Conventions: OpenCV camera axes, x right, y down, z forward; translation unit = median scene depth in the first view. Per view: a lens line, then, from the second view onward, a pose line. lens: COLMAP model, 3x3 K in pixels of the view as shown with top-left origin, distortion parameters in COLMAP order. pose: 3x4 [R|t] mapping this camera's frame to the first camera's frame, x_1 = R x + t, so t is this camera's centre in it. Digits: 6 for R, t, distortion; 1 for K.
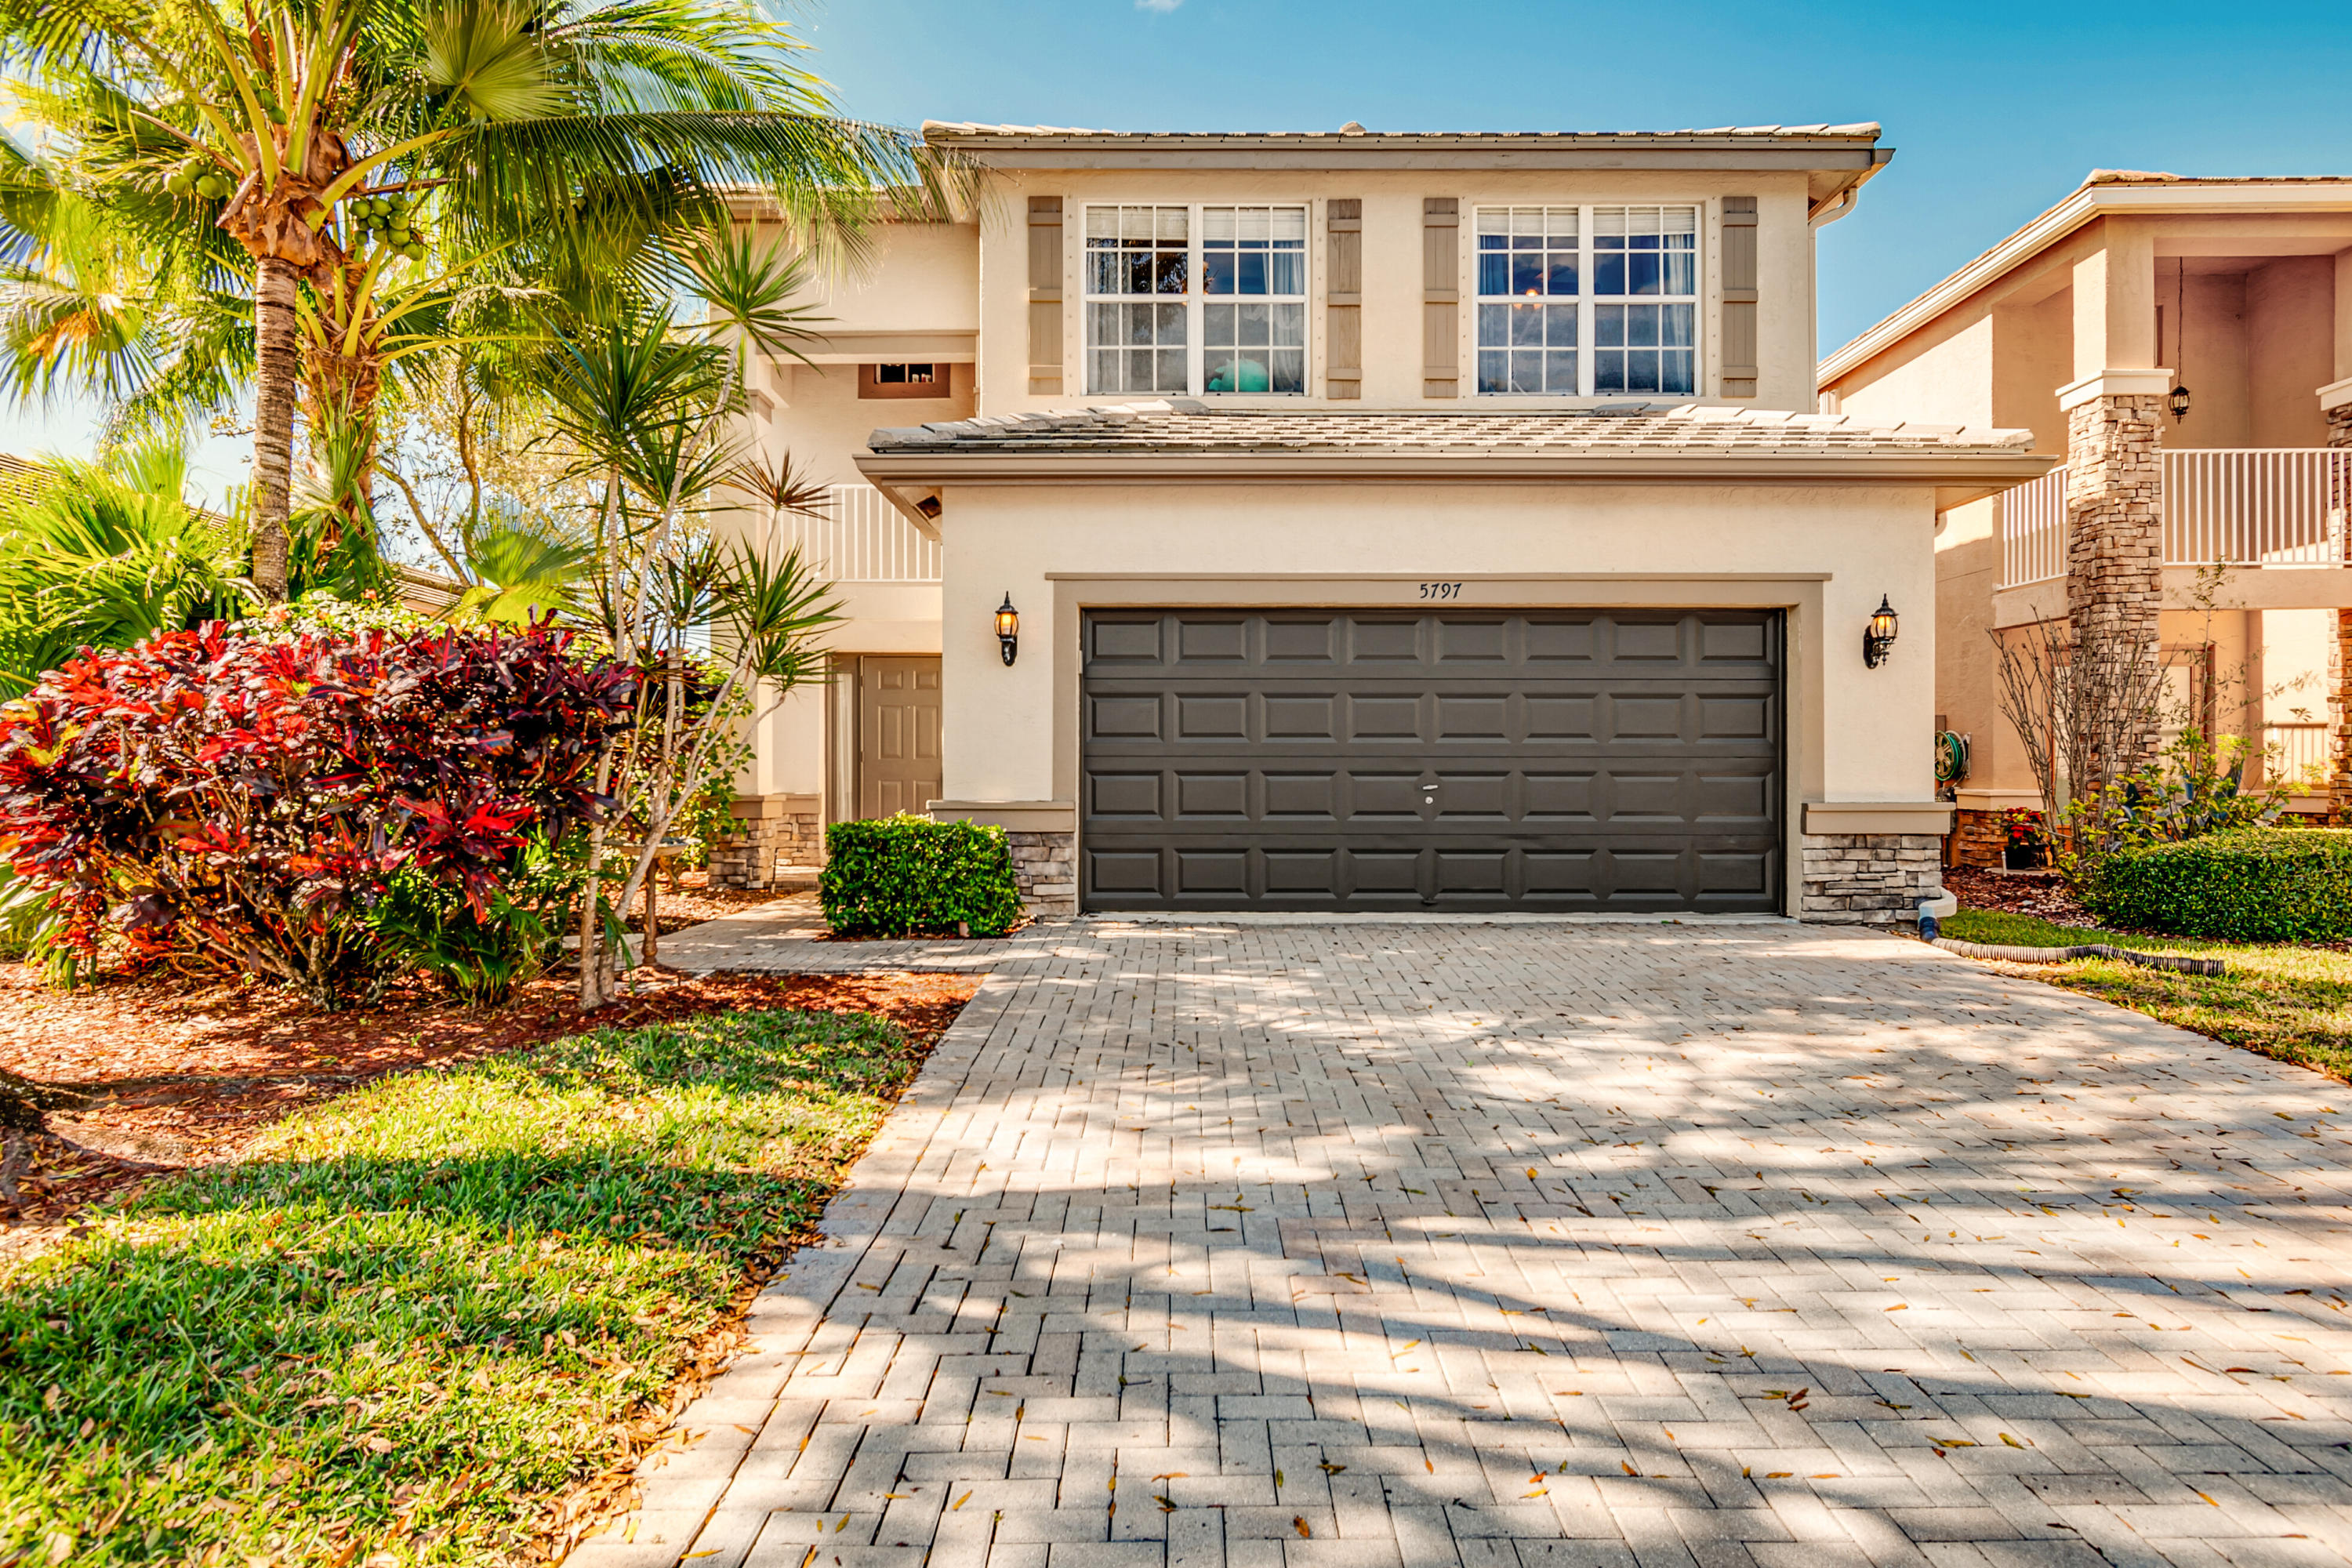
lens RADIAL K [[1358.1, 0, 1176.0], [0, 1358.1, 784.0], [0, 0, 1]] dist [-0.001862, 0.000094]
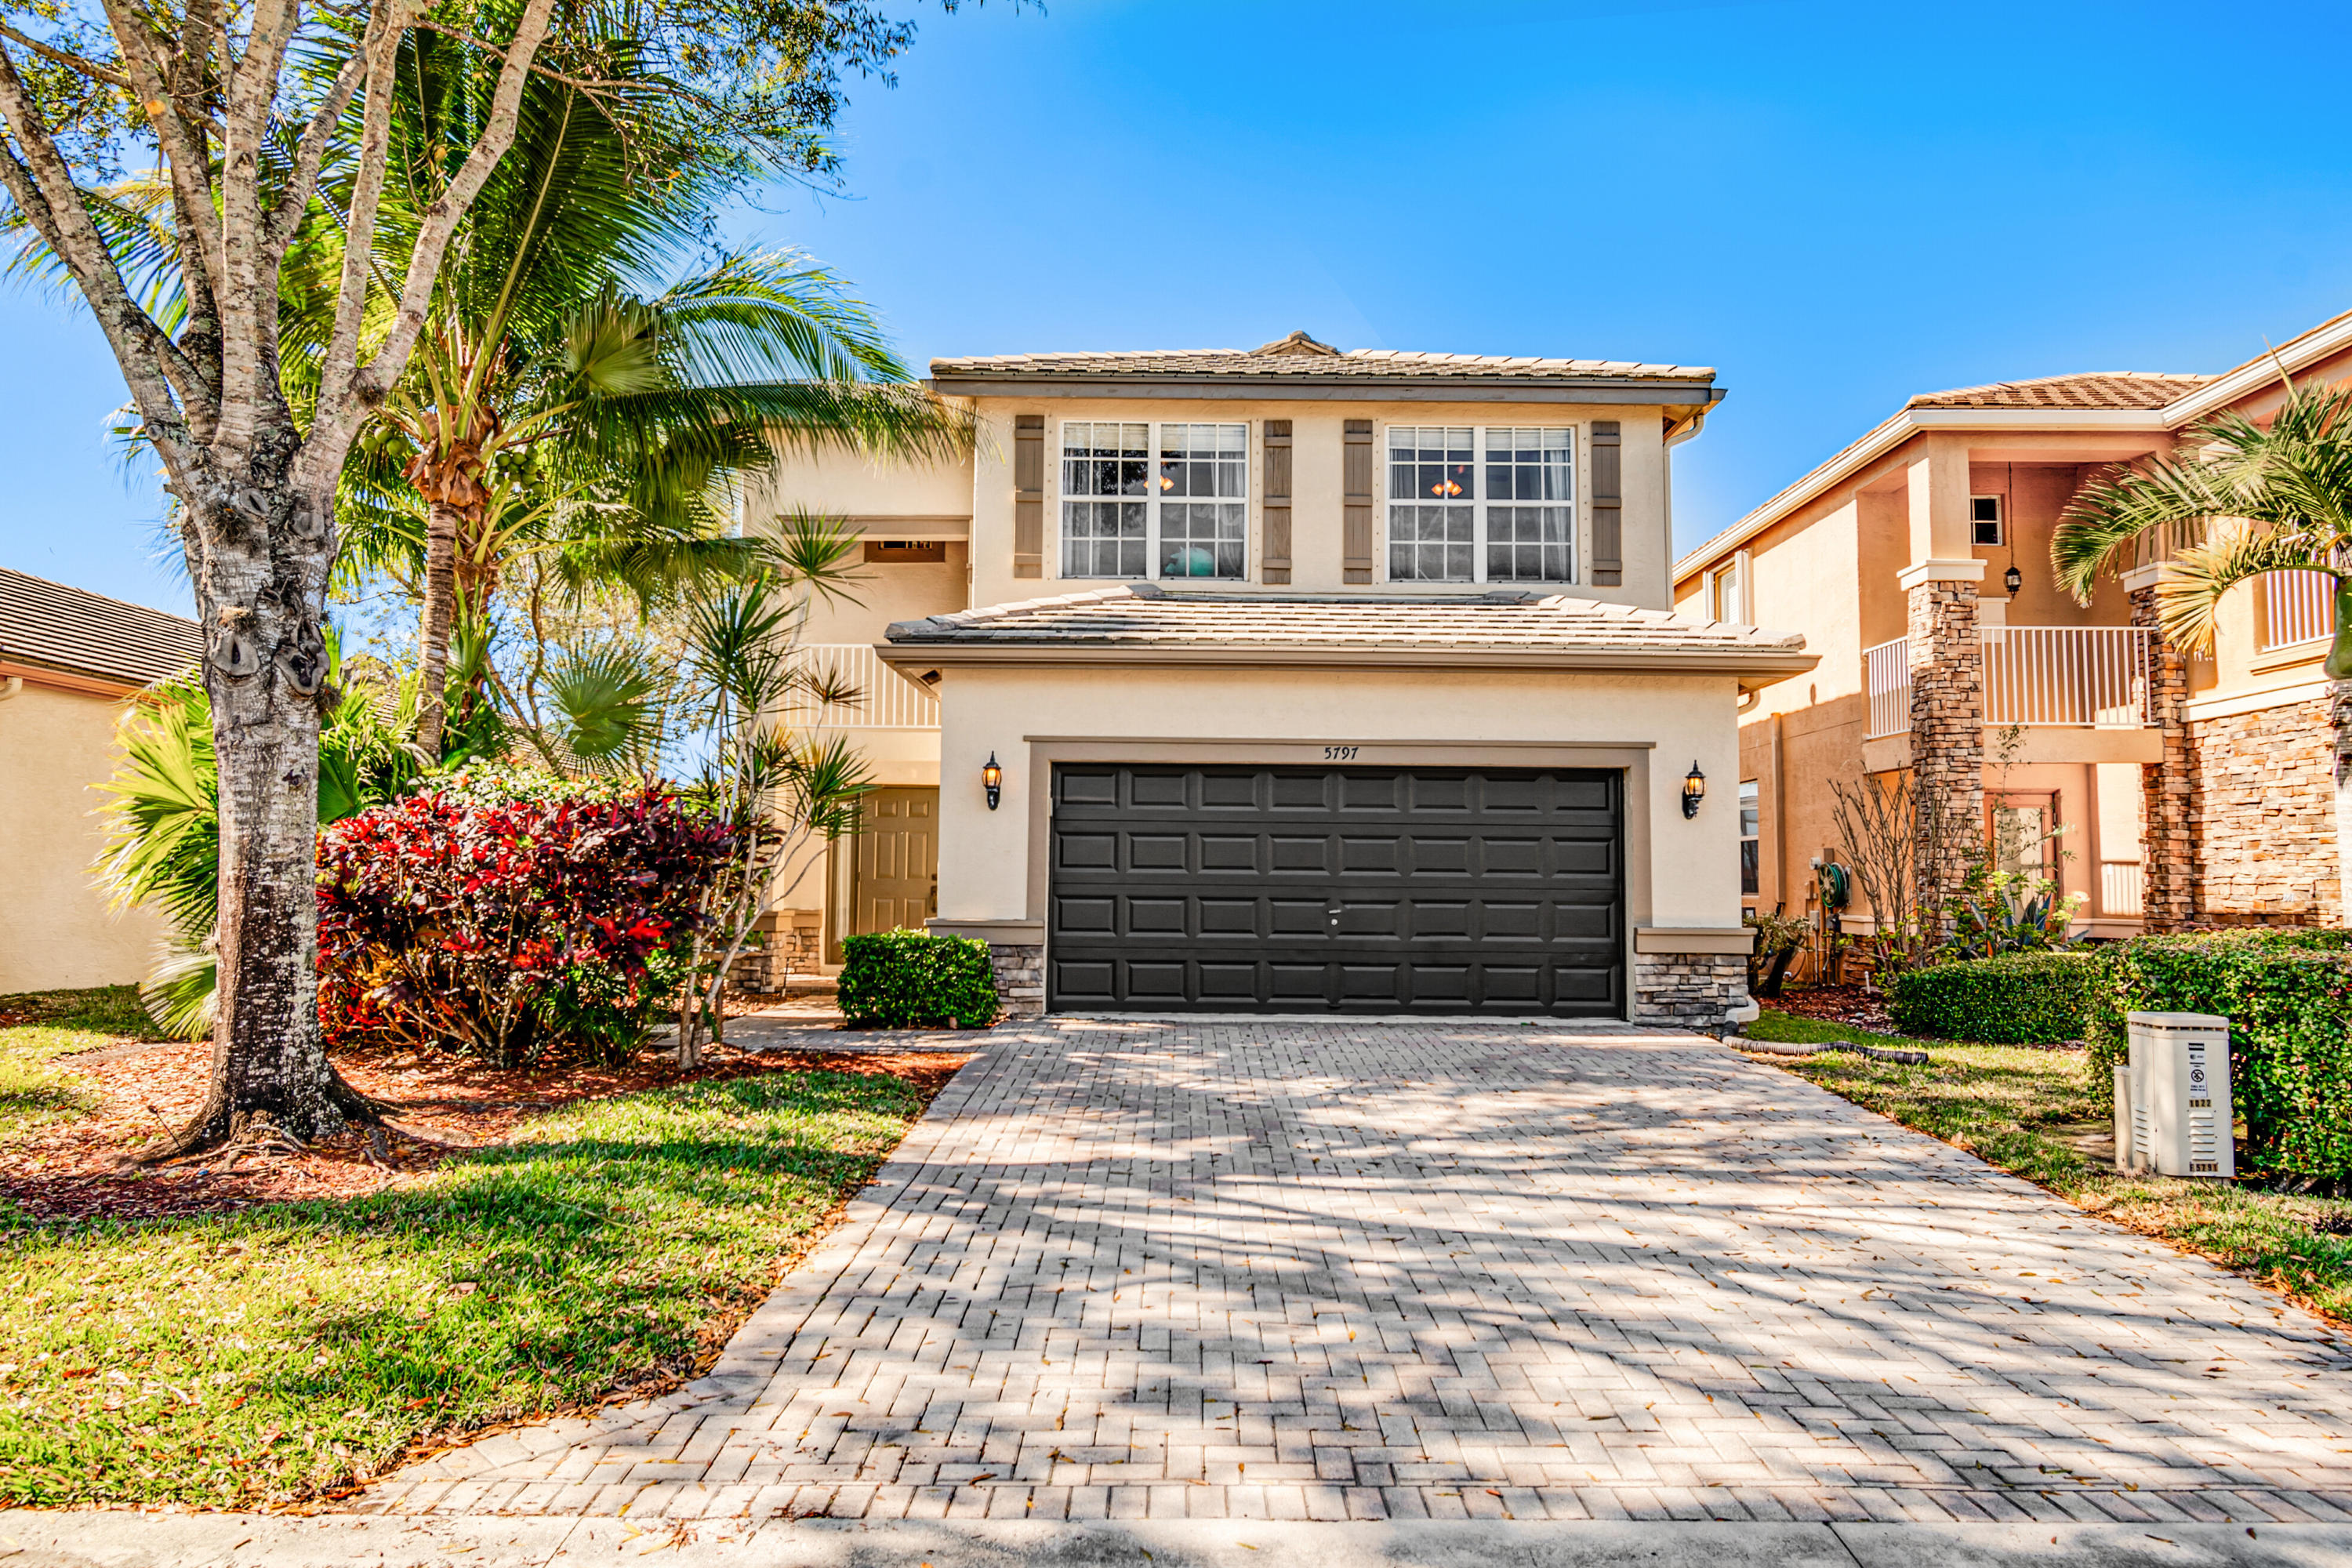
lens RADIAL K [[1484.3, 0, 1176.0], [0, 1484.3, 784.0], [0, 0, 1]] dist [0.001293, -0.000565]
pose [[0.999939, 0.010235, 0.004034, 0.037322], [-0.009898, 0.997043, -0.076200, -0.008714], [-0.004802, 0.076156, 0.997084, -0.344223]]
